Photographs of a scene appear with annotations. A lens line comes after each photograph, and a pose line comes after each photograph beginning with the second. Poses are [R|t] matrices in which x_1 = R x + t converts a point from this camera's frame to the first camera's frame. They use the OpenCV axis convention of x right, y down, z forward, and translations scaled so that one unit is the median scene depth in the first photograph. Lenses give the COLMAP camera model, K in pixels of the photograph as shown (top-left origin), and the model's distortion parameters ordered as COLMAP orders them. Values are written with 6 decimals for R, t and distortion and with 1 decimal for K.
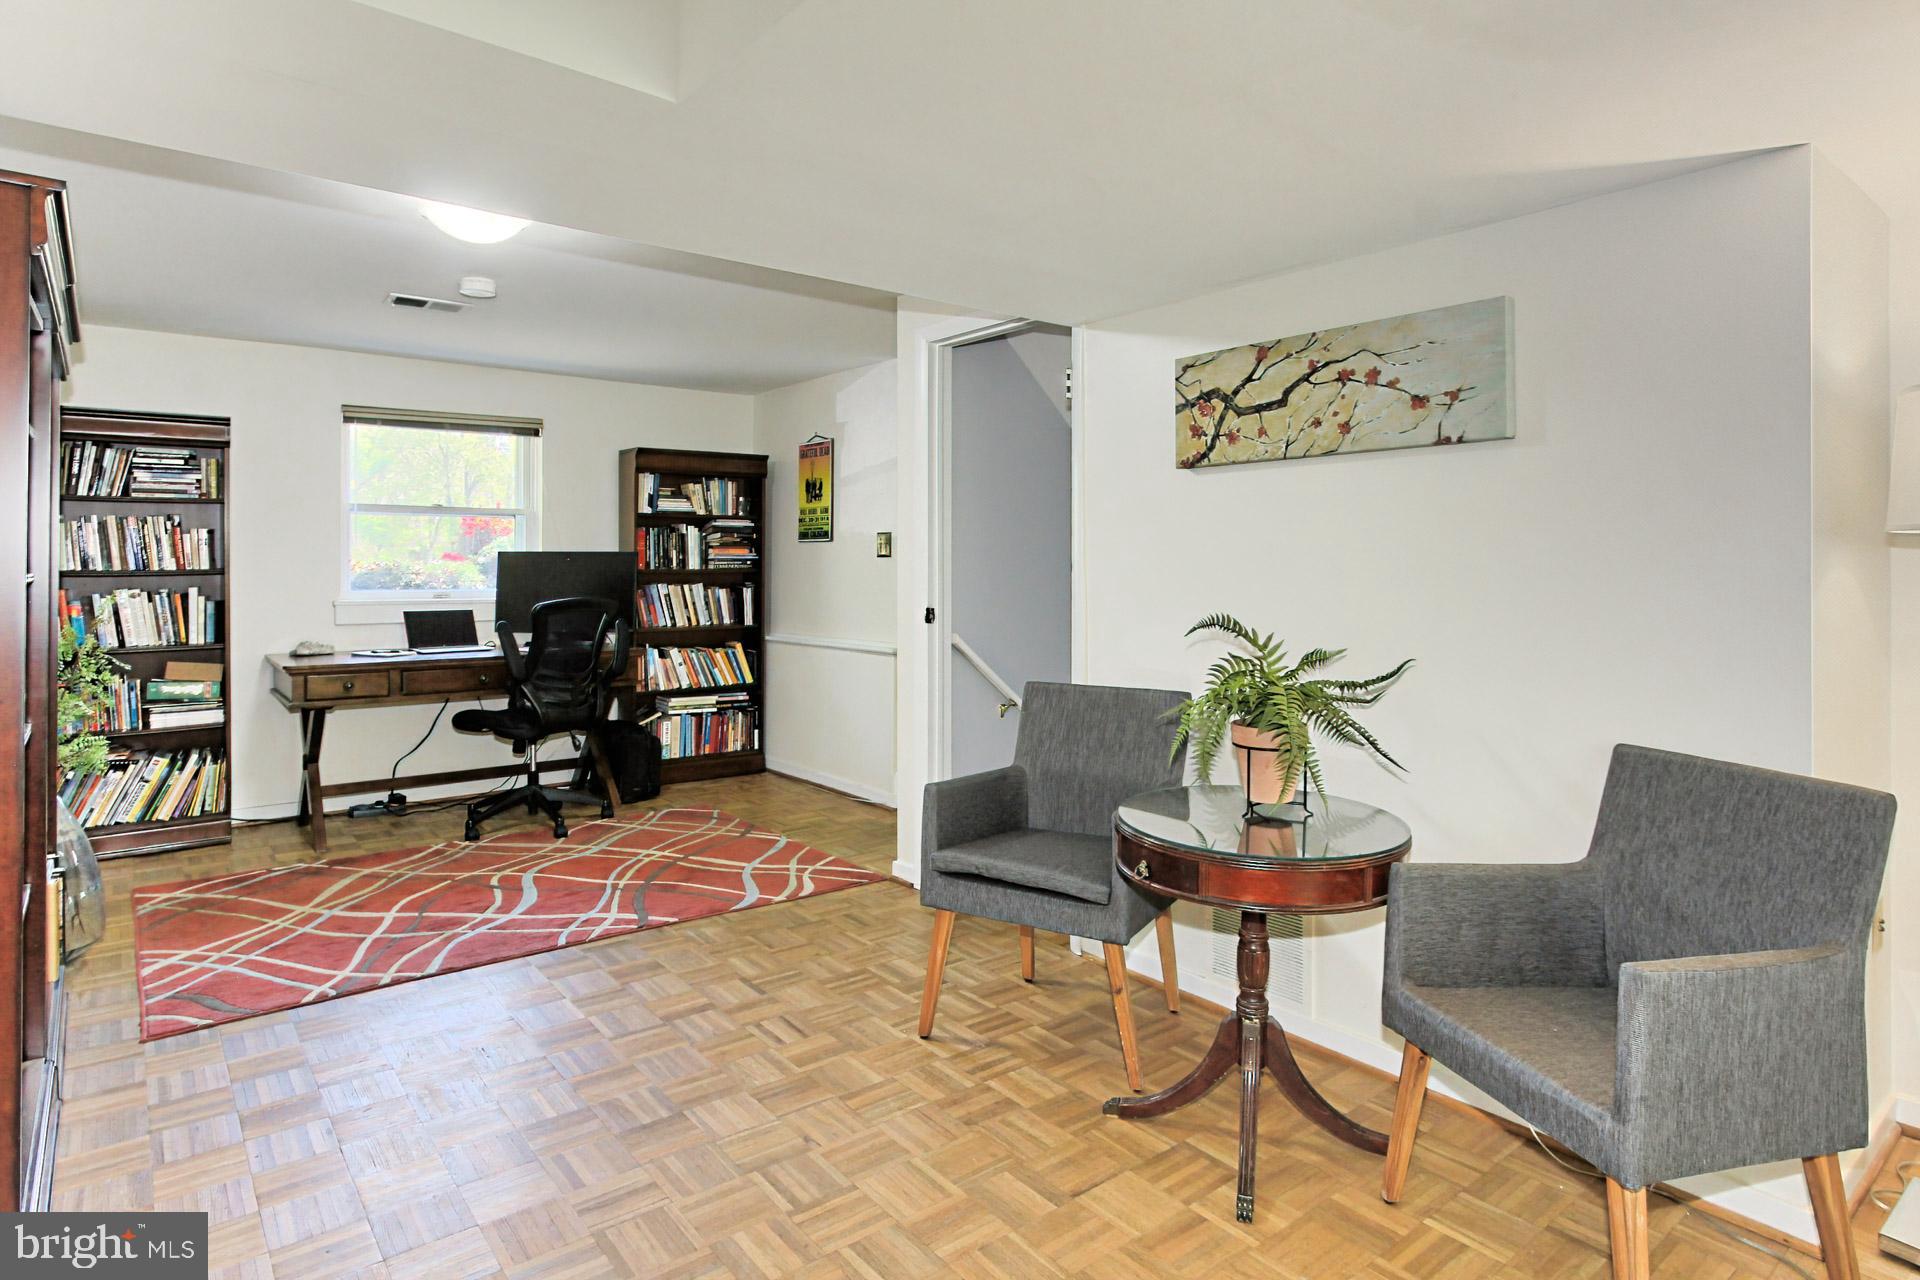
lens RADIAL K [[1055.7, 0, 965.7], [0, 1055.7, 577.8], [0, 0, 1]] dist [-0.011866, -0.000336]
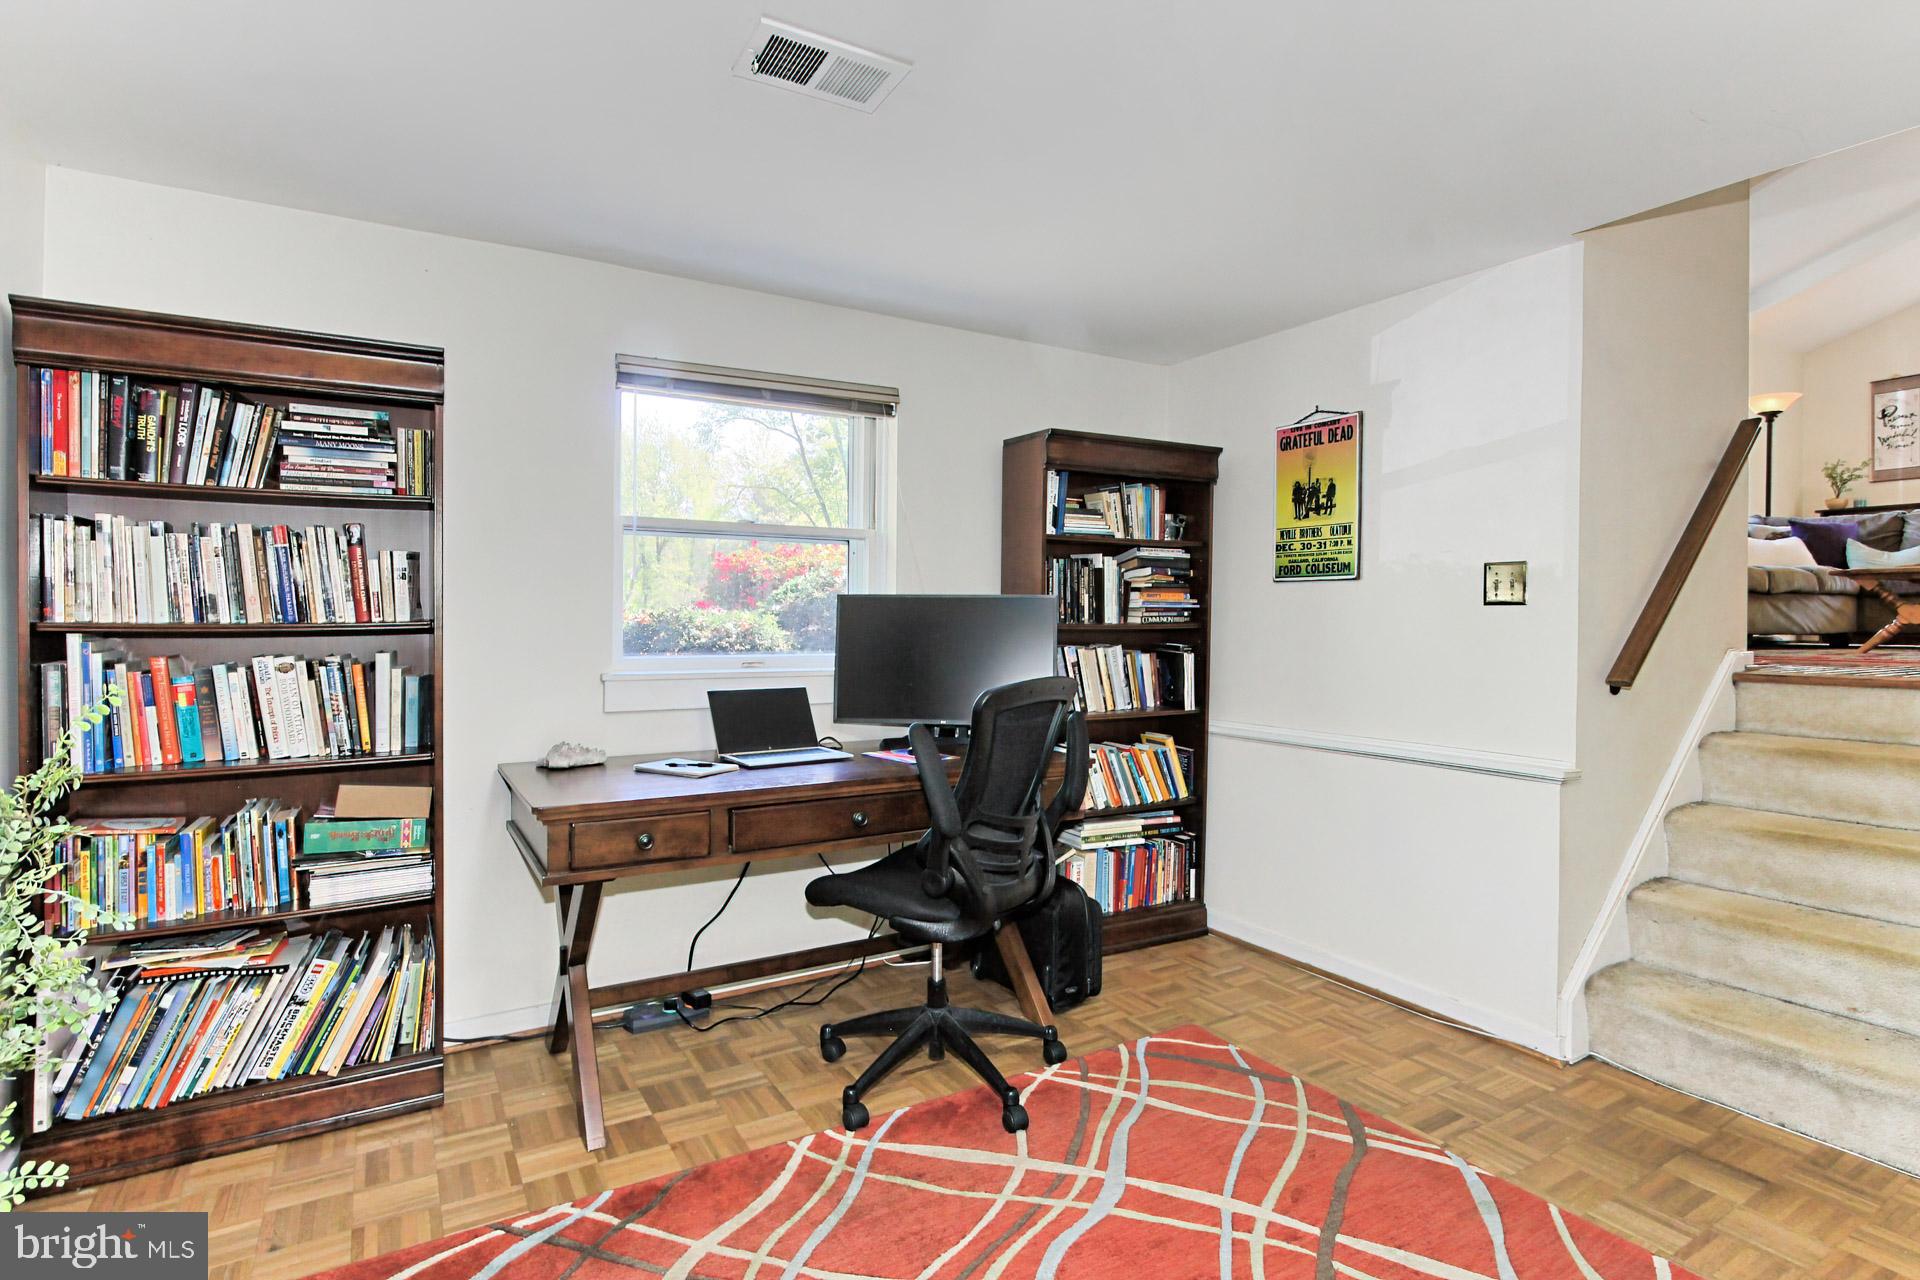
lens RADIAL K [[960.3, 0, 954.8], [0, 960.3, 629.4], [0, 0, 1]] dist [-0.048226, 0.026046]
pose [[0.990382, 0.007077, -0.138181, -0.295622], [-0.006772, 0.999973, 0.002681, -0.005862], [0.138196, -0.001719, 0.990403, 0.440608]]
